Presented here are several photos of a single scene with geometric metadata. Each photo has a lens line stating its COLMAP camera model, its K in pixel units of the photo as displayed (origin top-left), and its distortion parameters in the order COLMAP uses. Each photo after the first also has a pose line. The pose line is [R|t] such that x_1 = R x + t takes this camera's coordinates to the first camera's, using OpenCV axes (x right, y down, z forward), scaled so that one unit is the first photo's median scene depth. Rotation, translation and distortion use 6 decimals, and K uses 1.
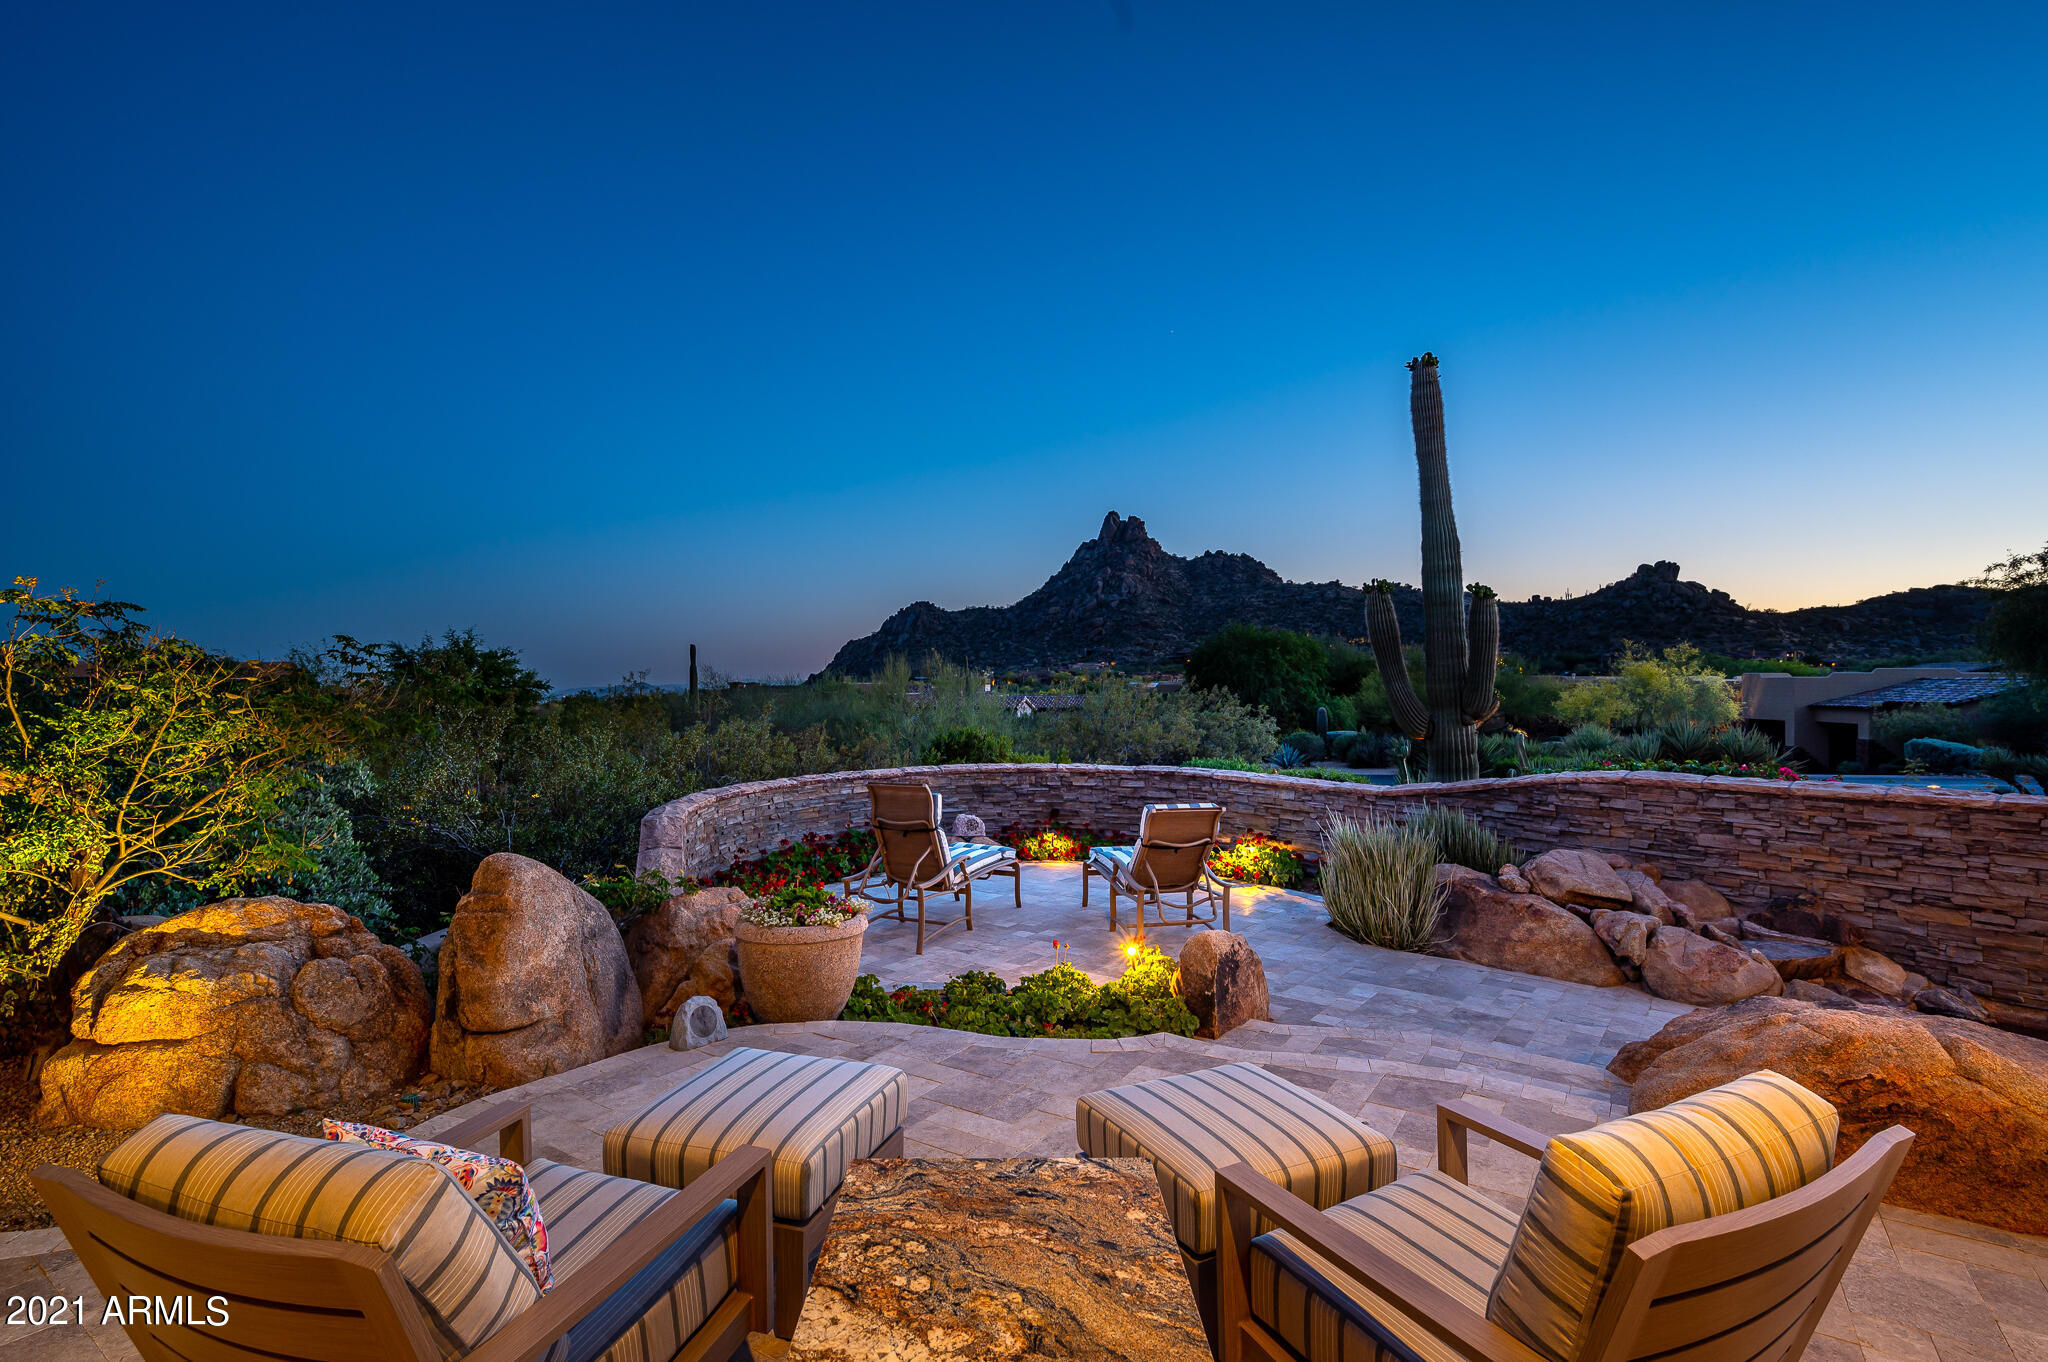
lens RADIAL K [[941.1, 0, 1024.0], [0, 941.1, 681.0], [0, 0, 1]] dist [-0.000084, -0.000022]
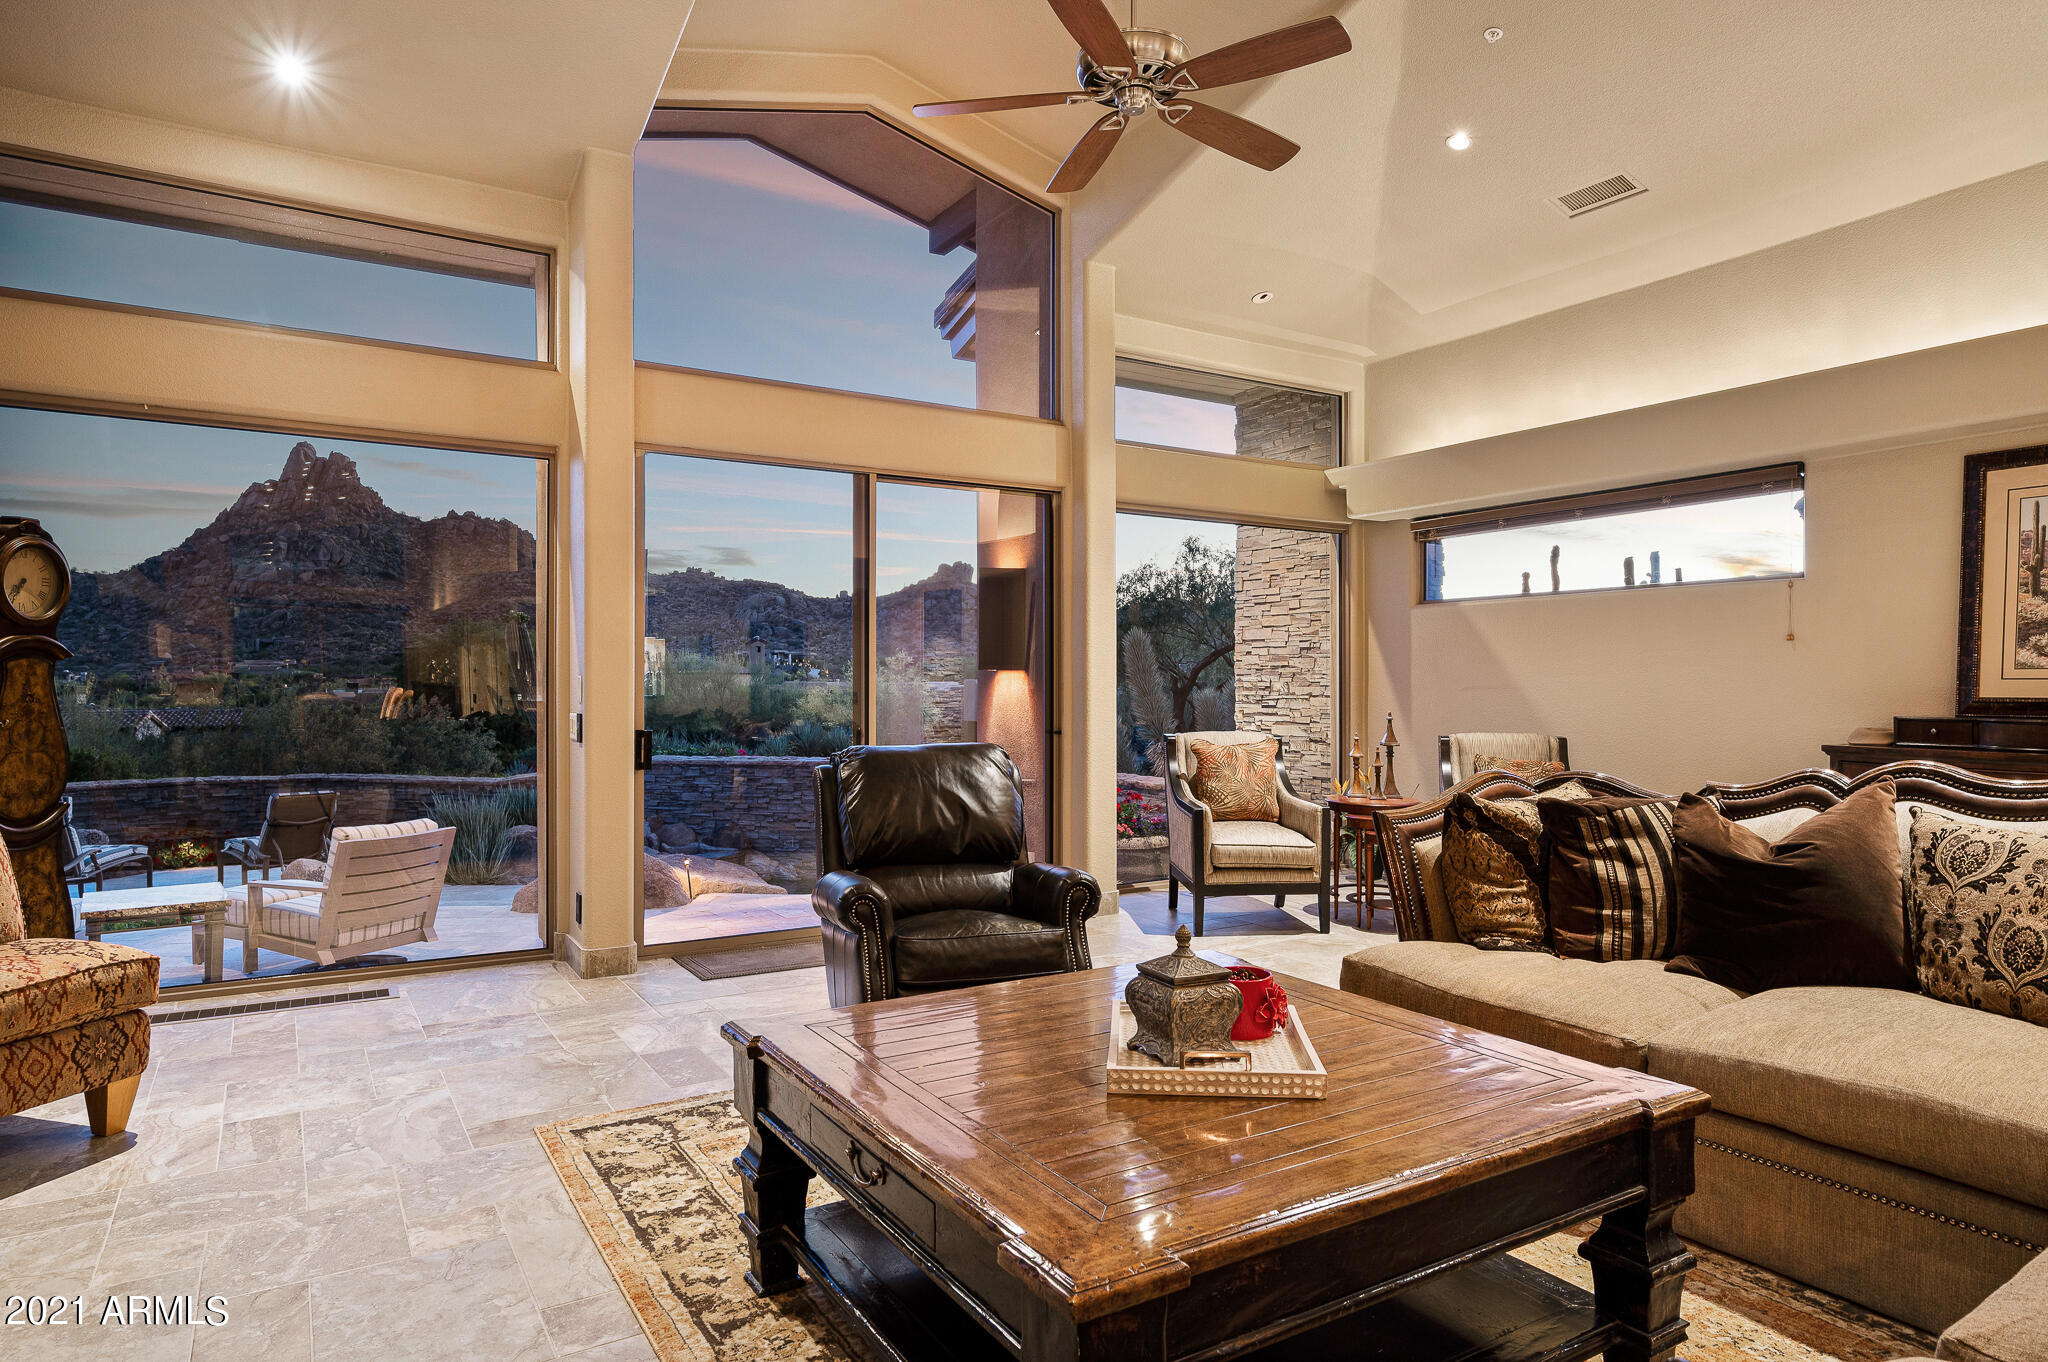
lens RADIAL K [[1192.3, 0, 1024.0], [0, 1192.3, 681.0], [0, 0, 1]] dist [-0.001644, -0.000839]
pose [[0.804777, -0.001245, 0.593576, -0.008277], [0.003071, 0.999993, -0.002066, -0.013315], [-0.593569, 0.003486, 0.804775, -0.616678]]
